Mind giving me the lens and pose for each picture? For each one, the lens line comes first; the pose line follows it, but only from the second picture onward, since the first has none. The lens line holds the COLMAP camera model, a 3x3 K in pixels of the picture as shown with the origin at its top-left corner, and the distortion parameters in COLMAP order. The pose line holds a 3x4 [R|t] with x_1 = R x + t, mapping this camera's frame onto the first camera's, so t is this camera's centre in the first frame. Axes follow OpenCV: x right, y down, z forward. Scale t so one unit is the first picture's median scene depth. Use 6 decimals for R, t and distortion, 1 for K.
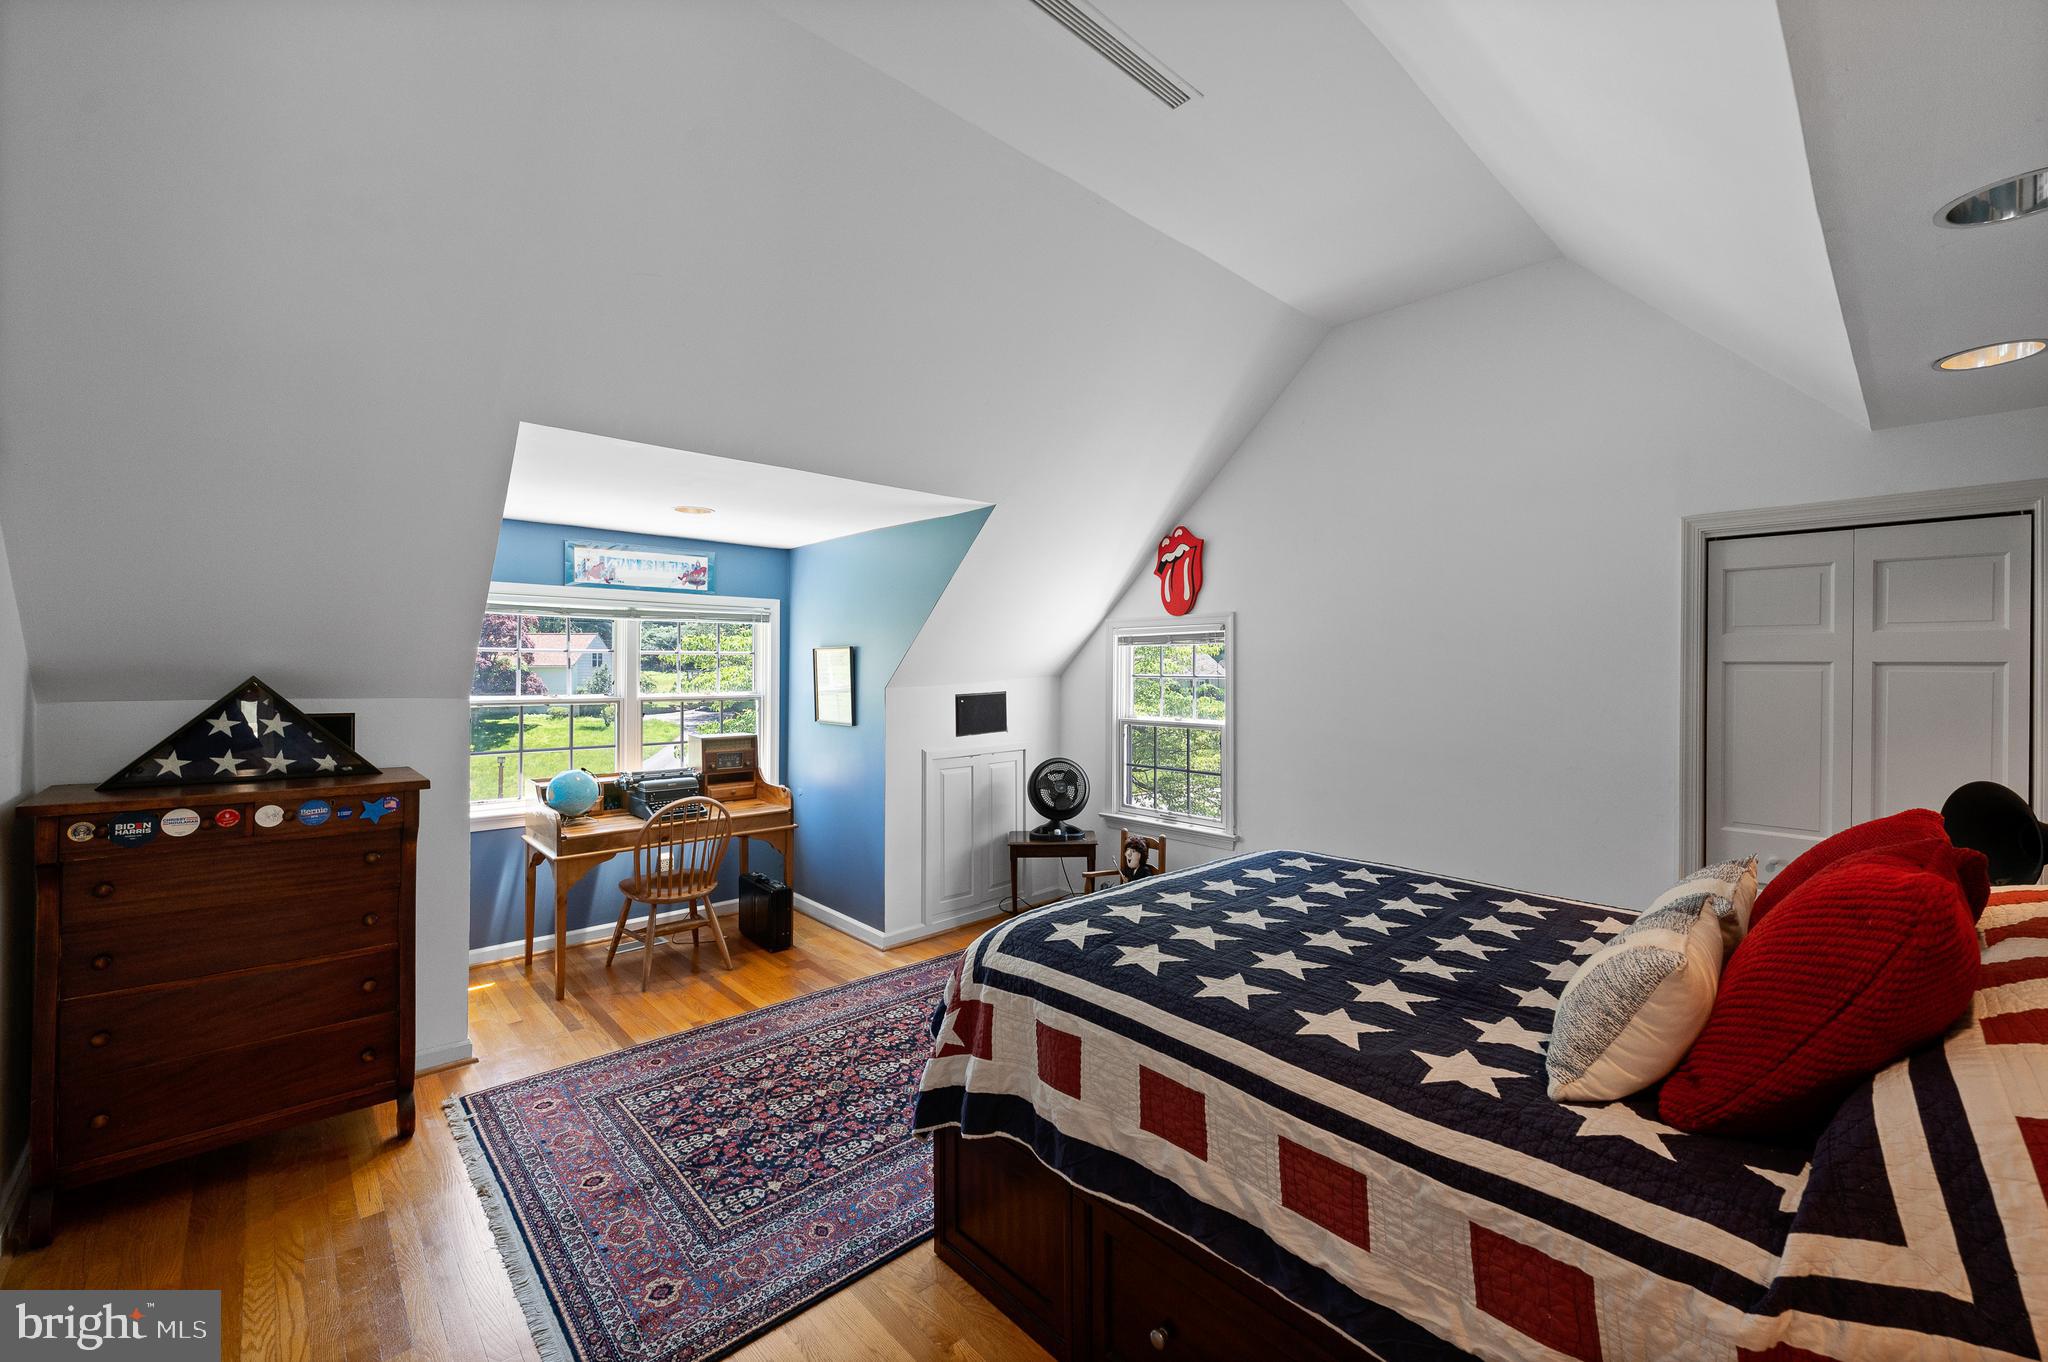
lens RADIAL K [[829.5, 0, 1040.3], [0, 829.5, 673.6], [0, 0, 1]] dist [-0.001586, 0.000739]
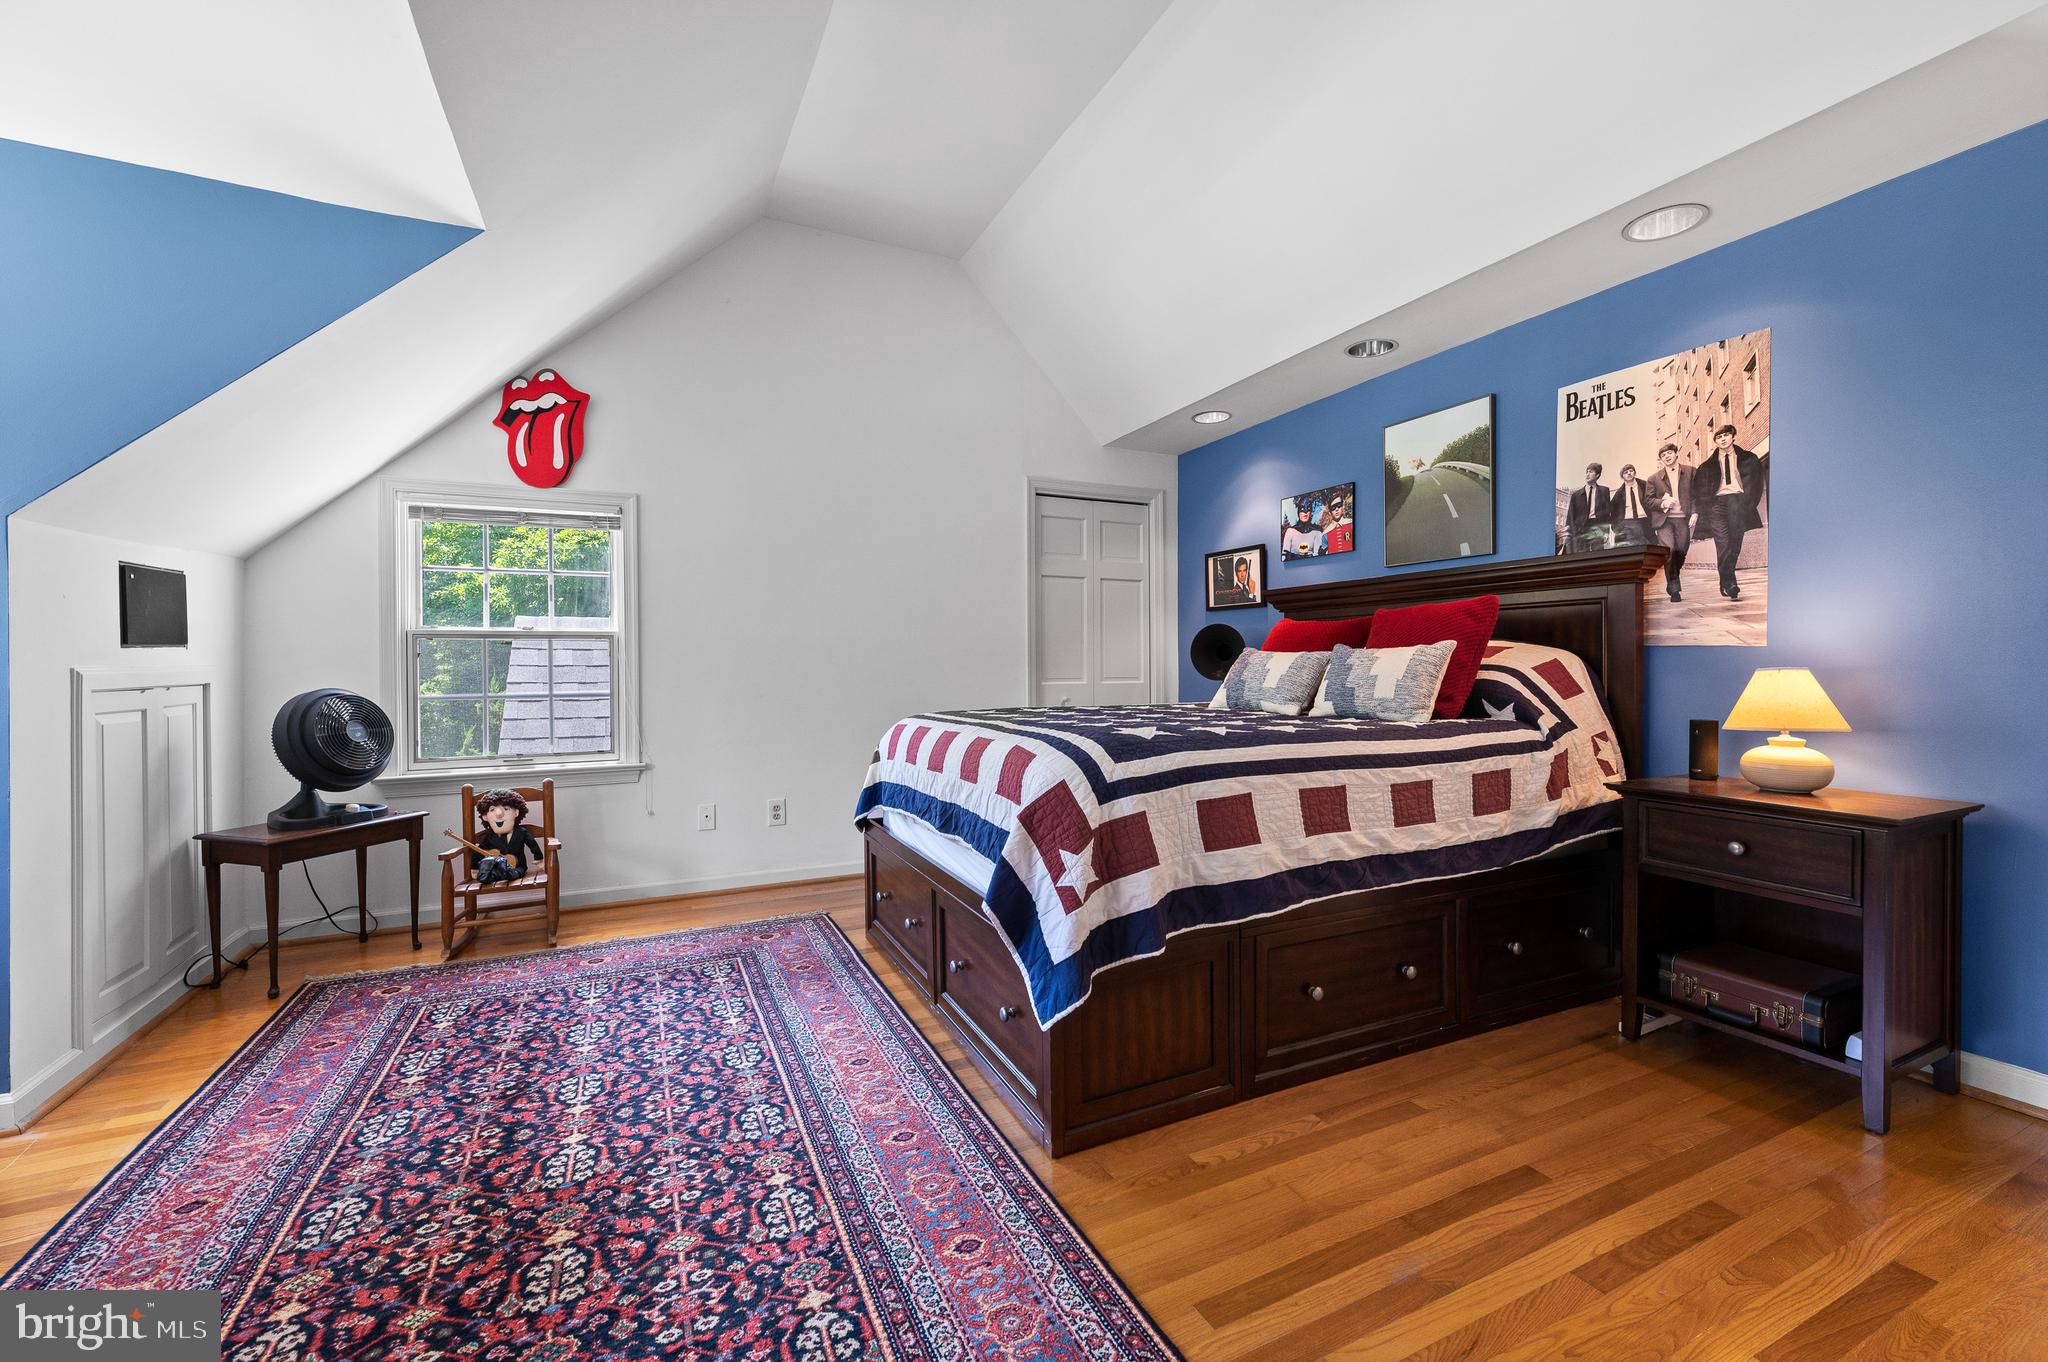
lens RADIAL K [[829.5, 0, 1034.1], [0, 829.5, 672.2], [0, 0, 1]] dist [-0.001586, 0.000739]
pose [[0.301402, -0.012596, 0.953414, -0.424568], [0.017547, 0.999817, 0.007662, 0.101125], [-0.953336, 0.014420, 0.301568, 0.360370]]
